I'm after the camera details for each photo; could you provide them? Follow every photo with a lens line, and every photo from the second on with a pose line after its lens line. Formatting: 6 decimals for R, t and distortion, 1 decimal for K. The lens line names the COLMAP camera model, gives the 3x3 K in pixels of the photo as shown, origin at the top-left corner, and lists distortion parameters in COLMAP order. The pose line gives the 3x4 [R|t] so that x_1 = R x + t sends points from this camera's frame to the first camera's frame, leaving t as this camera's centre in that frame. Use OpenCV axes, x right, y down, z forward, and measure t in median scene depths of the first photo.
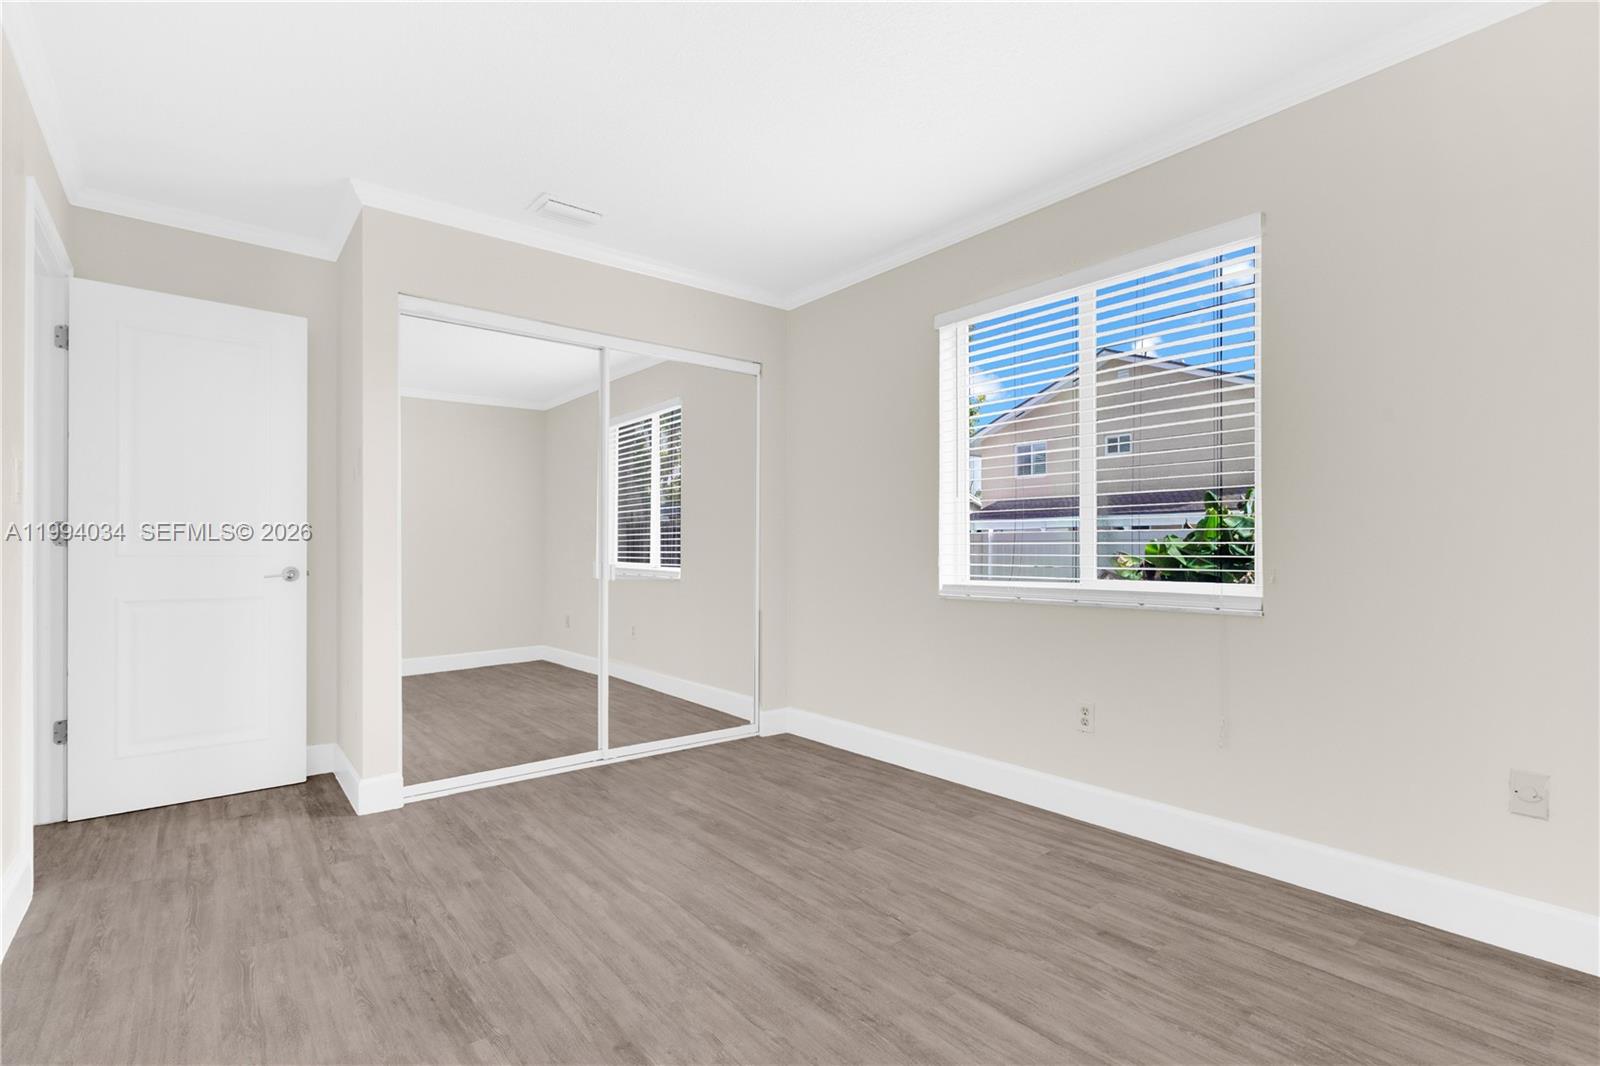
lens RADIAL K [[742.4, 0, 807.4], [0, 742.4, 539.0], [0, 0, 1]] dist [-0.001397, 0.000285]
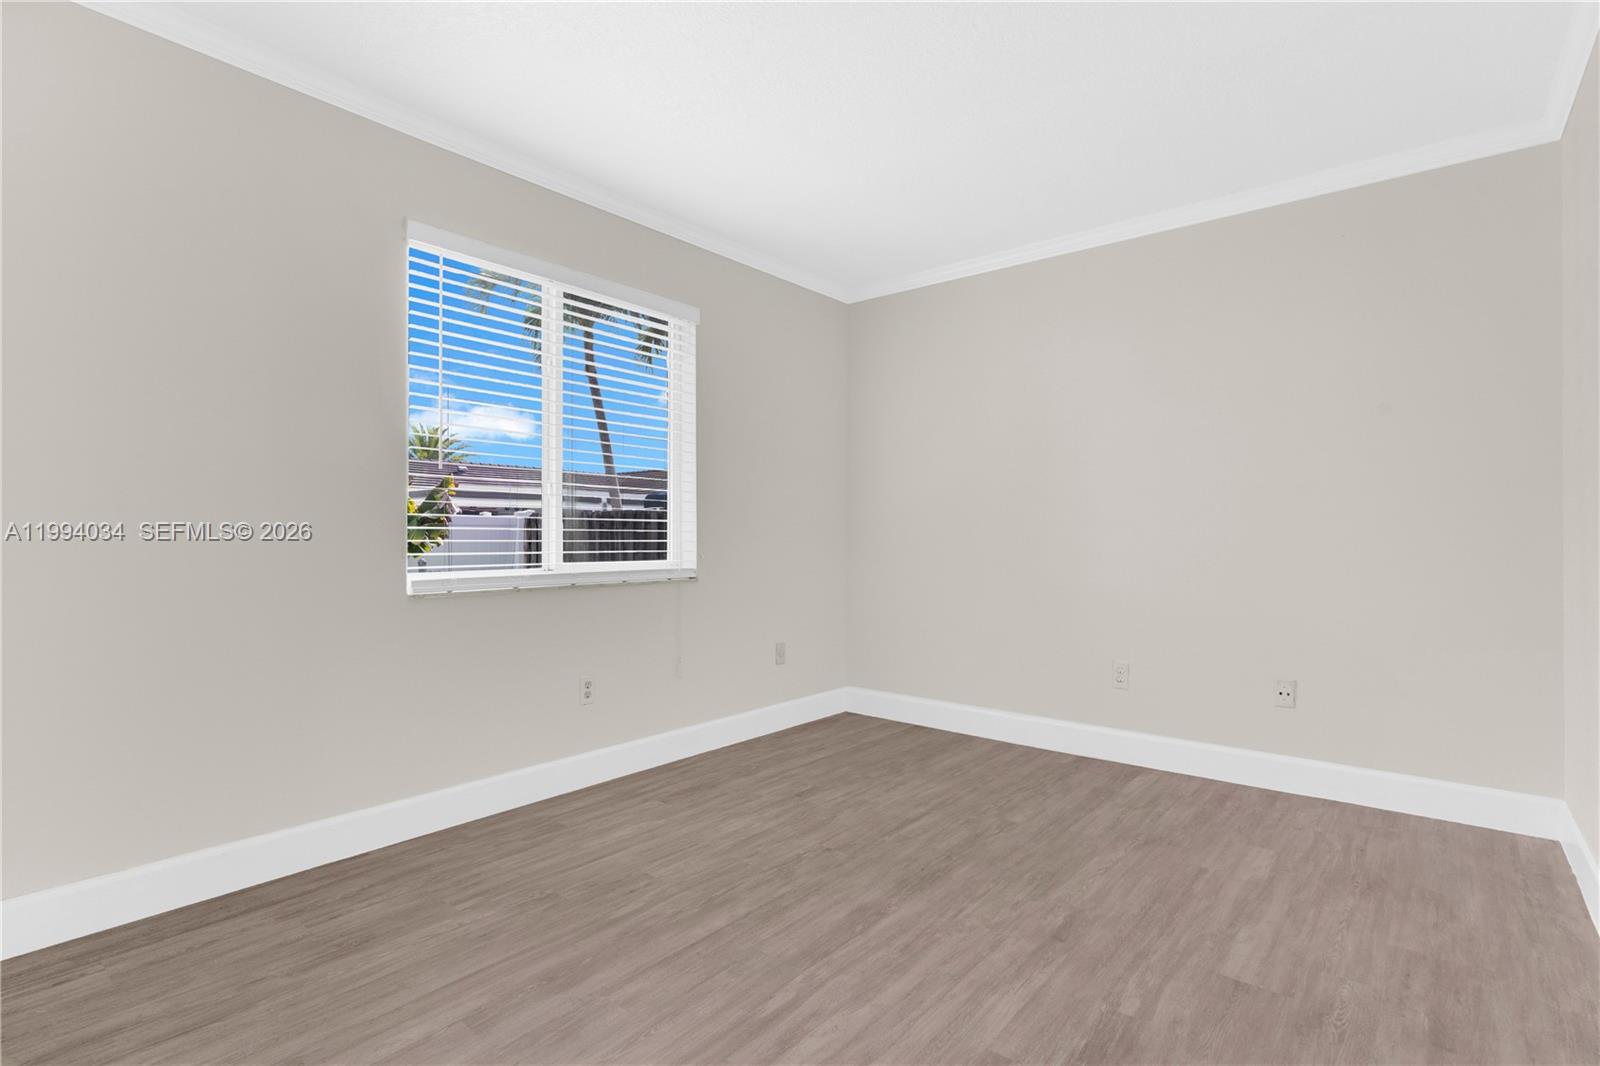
lens RADIAL K [[742.4, 0, 807.4], [0, 742.4, 539.0], [0, 0, 1]] dist [-0.001397, 0.000285]
pose [[-0.175070, -0.001013, 0.984555, -0.876263], [-0.016662, 0.999859, -0.001935, 0.019489], [-0.984415, -0.016744, -0.175062, 1.033944]]
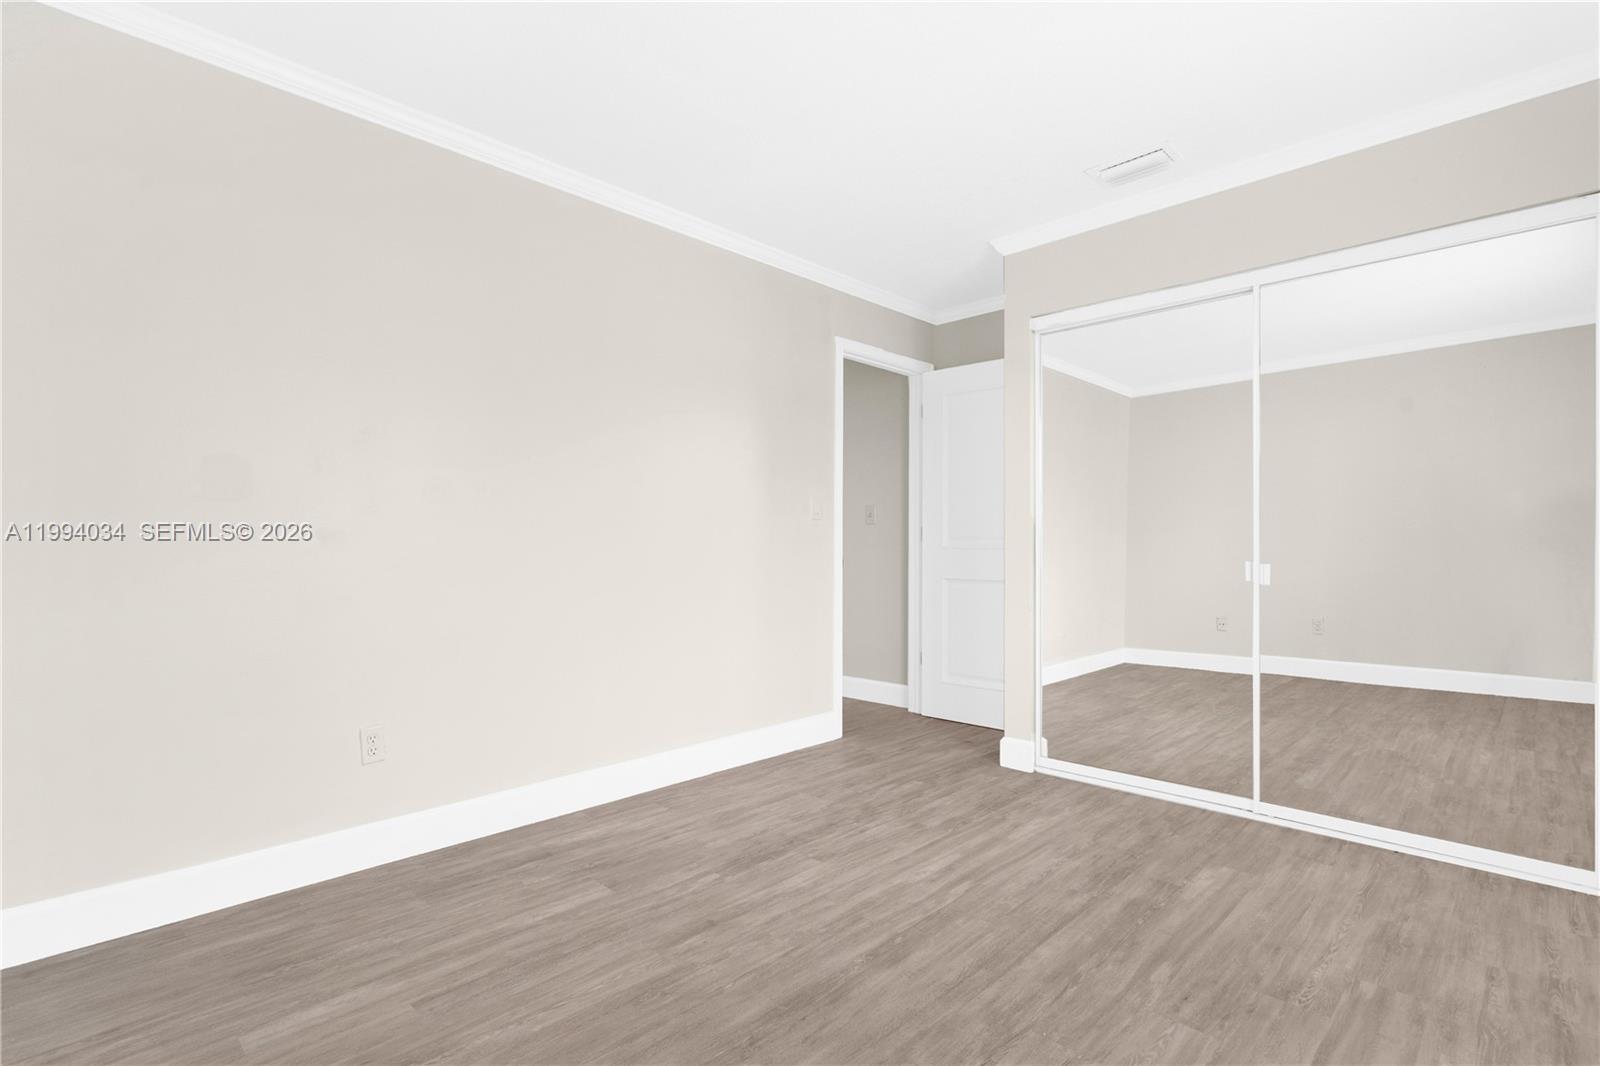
lens RADIAL K [[780.5, 0, 810.9], [0, 780.5, 543.9], [0, 0, 1]] dist [-0.000492, 0.000416]
pose [[0.106206, -0.001274, -0.994343, 0.724288], [0.014414, 0.999896, 0.000259, 0.008880], [0.994240, -0.014360, 0.106213, 0.656013]]
